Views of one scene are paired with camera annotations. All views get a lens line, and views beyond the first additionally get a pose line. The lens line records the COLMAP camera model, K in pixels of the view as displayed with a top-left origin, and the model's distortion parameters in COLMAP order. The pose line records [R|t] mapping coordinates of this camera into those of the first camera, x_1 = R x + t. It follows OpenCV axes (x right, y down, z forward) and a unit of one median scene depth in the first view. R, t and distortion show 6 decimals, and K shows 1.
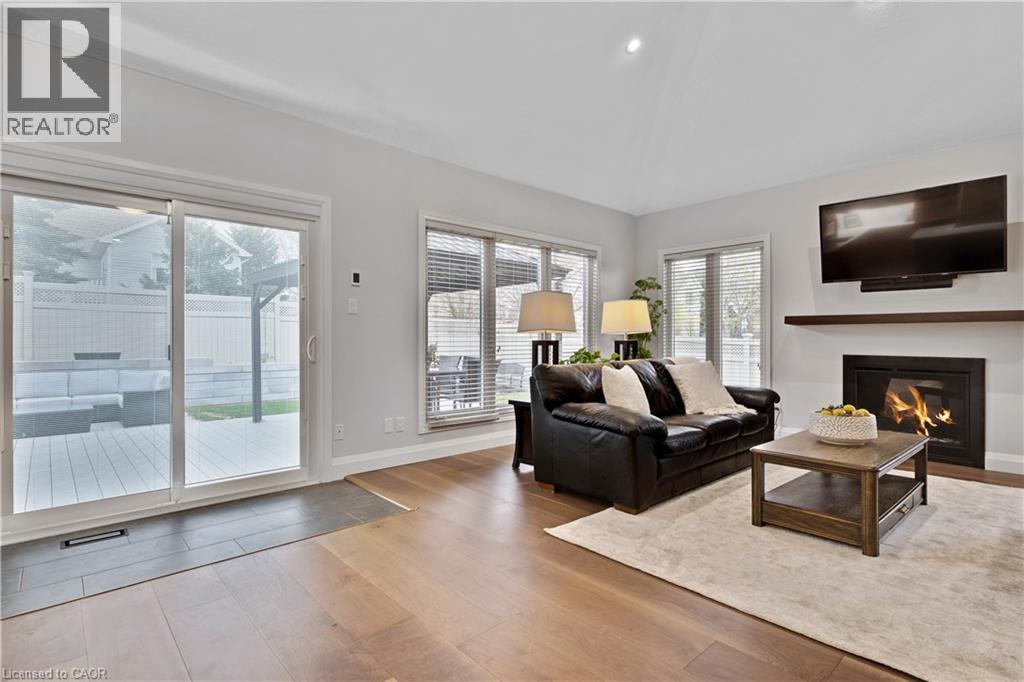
lens RADIAL K [[505.0, 0, 516.0], [0, 505.0, 340.4], [0, 0, 1]] dist [0.007899, -0.003889]
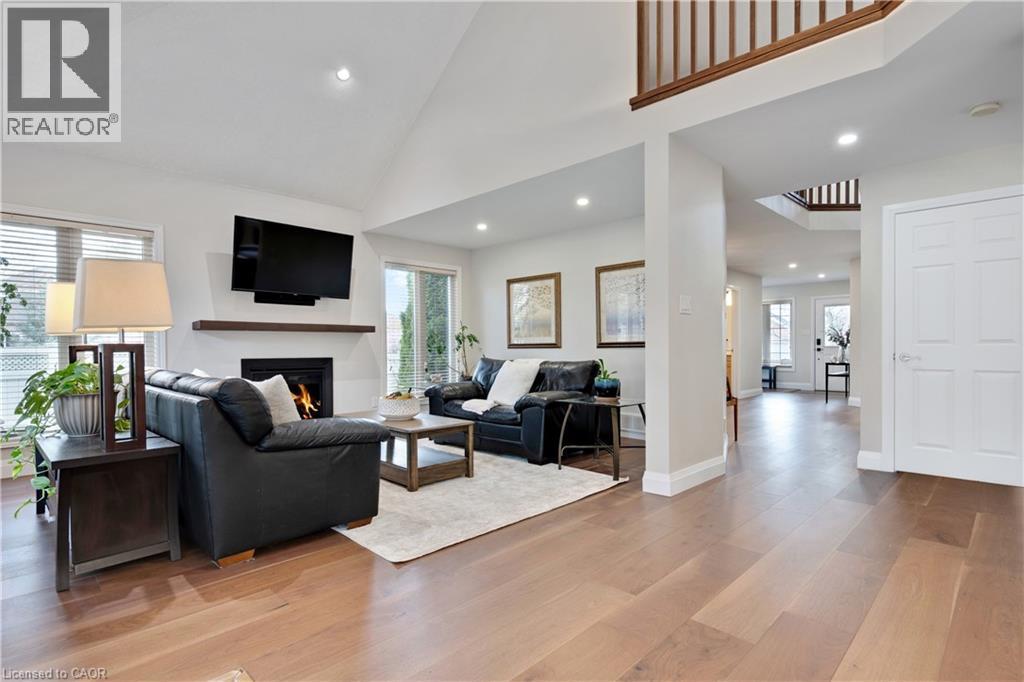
lens RADIAL K [[505.0, 0, 511.1], [0, 505.0, 358.1], [0, 0, 1]] dist [0.007899, -0.003889]
pose [[-0.043820, -0.026729, 0.998682, -0.535025], [0.006363, 0.999614, 0.027033, 0.001586], [-0.999019, 0.007540, -0.043633, 0.554716]]
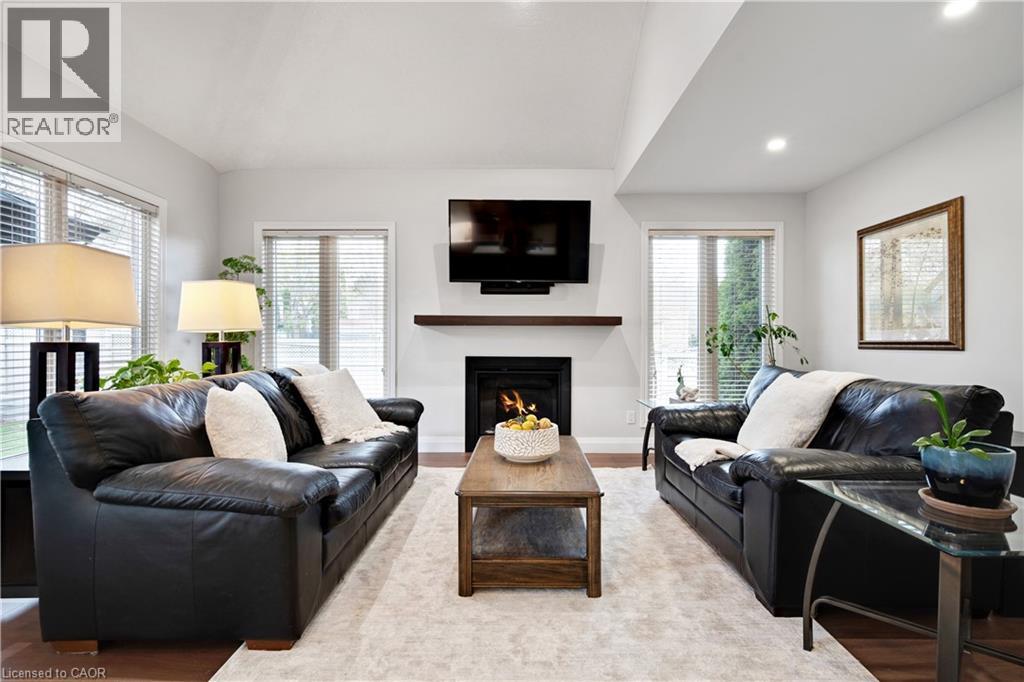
lens RADIAL K [[505.0, 0, 513.6], [0, 505.0, 341.4], [0, 0, 1]] dist [0.007899, -0.003889]
pose [[0.683242, -0.000240, 0.730192, -0.006907], [0.000670, 1.000000, -0.000298, -0.000651], [-0.730192, 0.000693, 0.683242, 0.307770]]
